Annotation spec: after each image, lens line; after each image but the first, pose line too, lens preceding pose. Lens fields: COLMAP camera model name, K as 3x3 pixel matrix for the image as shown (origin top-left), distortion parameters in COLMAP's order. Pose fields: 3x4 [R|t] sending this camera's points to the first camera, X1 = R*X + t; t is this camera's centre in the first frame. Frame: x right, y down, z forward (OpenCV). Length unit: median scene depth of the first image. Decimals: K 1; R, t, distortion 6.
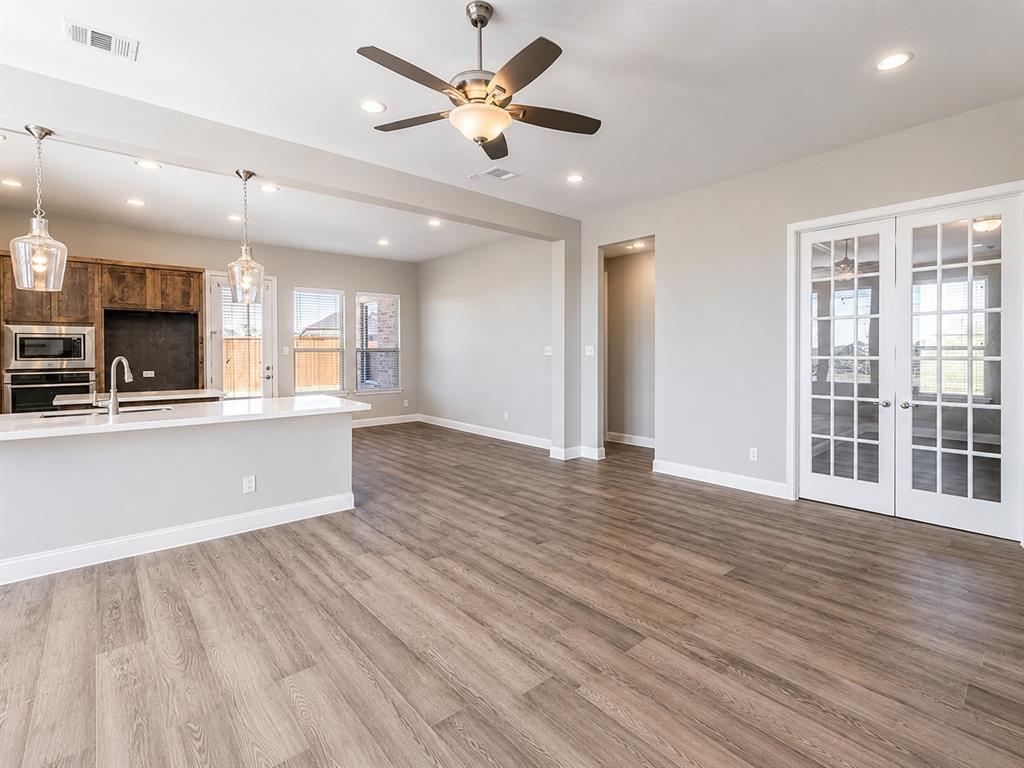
lens RADIAL K [[486.3, 0, 516.8], [0, 486.3, 353.5], [0, 0, 1]] dist [0.032126, -0.000424]
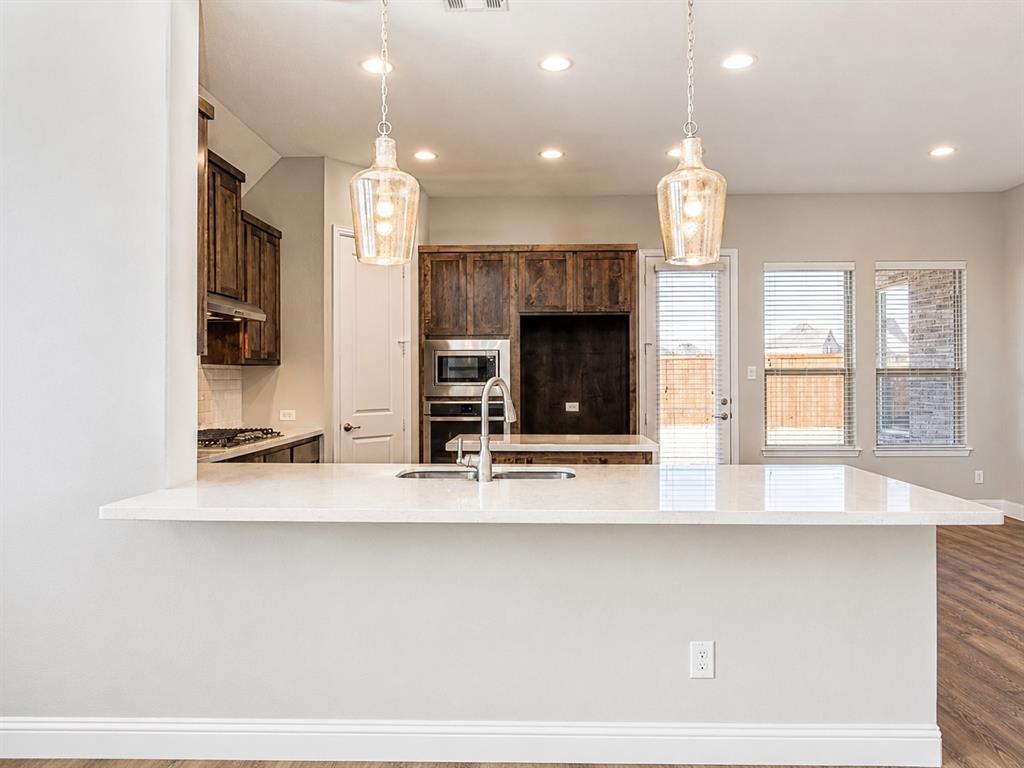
lens RADIAL K [[705.8, 0, 512.0], [0, 705.8, 384.0], [0, 0, 1]] dist [-0.112328, -0.000482]
pose [[0.728182, 0.004059, -0.685371, -0.143792], [-0.002681, 0.999992, 0.003073, 0.007257], [0.685378, -0.000400, 0.728187, 0.253423]]
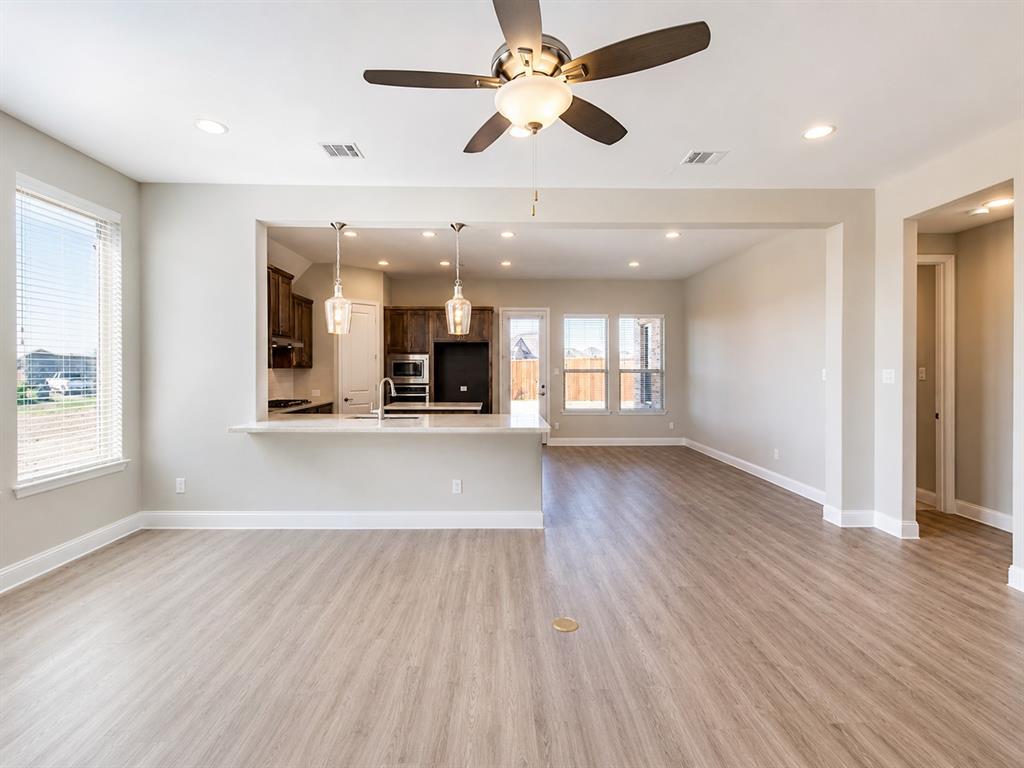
lens RADIAL K [[440.4, 0, 489.4], [0, 440.4, 367.7], [0, 0, 1]] dist [0.003843, 0.000410]
pose [[0.743484, -0.002386, -0.668750, 0.141310], [-0.004913, 0.999947, -0.009029, -0.006859], [0.668736, 0.009999, 0.743433, 0.155755]]
